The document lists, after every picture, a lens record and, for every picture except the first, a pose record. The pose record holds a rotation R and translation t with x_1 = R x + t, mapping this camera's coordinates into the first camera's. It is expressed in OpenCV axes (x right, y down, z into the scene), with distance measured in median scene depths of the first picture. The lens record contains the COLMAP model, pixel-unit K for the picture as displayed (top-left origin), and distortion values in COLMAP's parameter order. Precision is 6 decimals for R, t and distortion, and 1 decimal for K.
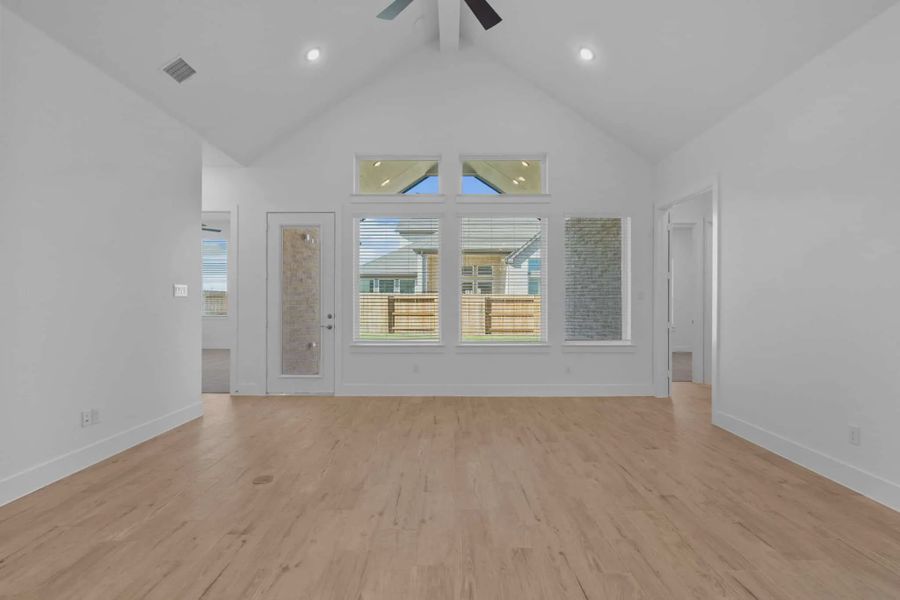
lens RADIAL K [[443.7, 0, 450.0], [0, 443.7, 300.0], [0, 0, 1]] dist [0.000366, -0.000080]
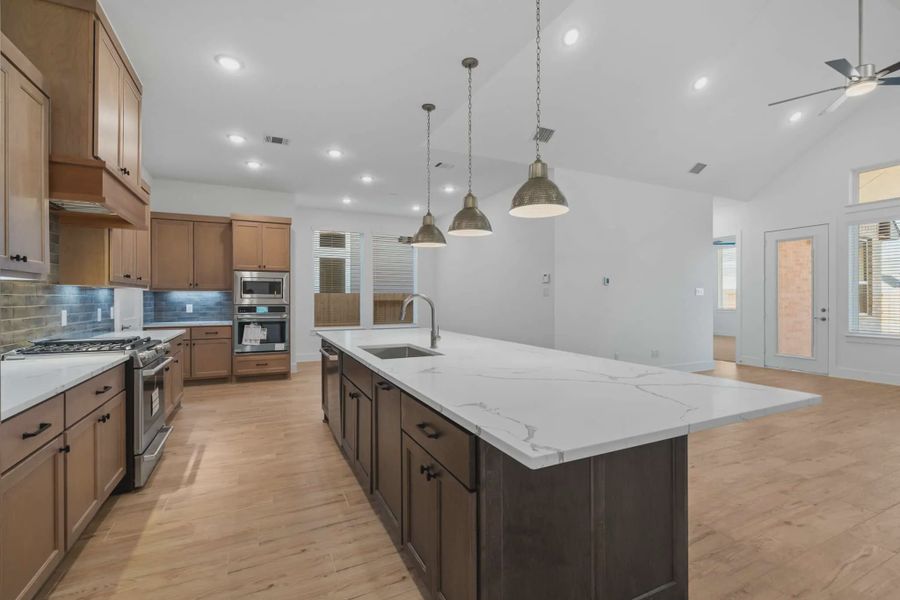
lens RADIAL K [[408.3, 0, 426.6], [0, 408.3, 300.0], [0, 0, 1]] dist [-0.000911, -0.006059]
pose [[0.428475, -0.001290, -0.903553, 0.267668], [0.005574, 0.999984, 0.001216, 0.001606], [0.903536, -0.005558, 0.428476, -0.459279]]
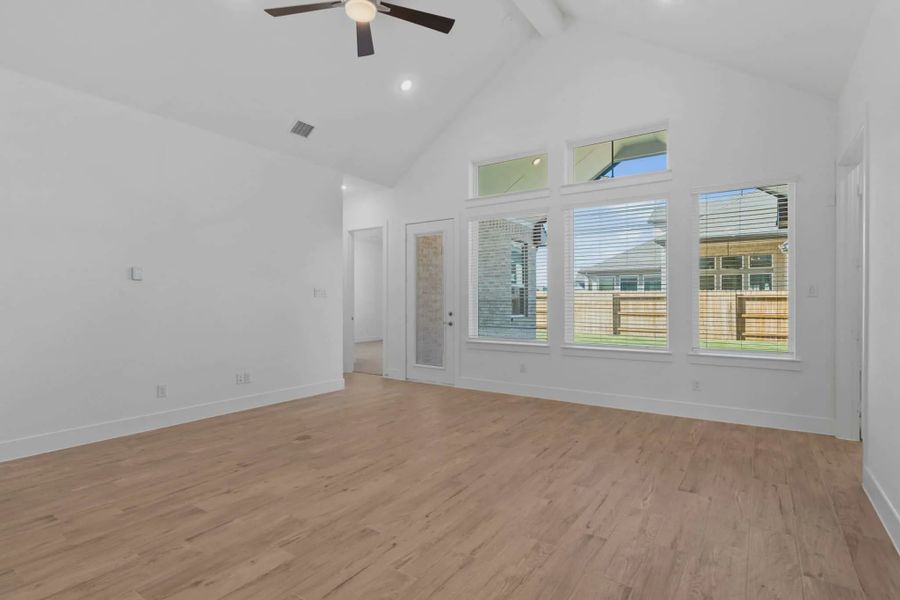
lens RADIAL K [[453.4, 0, 450.0], [0, 453.4, 300.0], [0, 0, 1]] dist [-0.001311, -0.000127]
pose [[0.825612, -0.002380, -0.564234, 0.359131], [0.004059, 0.999990, 0.001722, 0.000611], [0.564224, -0.003712, 0.825613, 0.077394]]
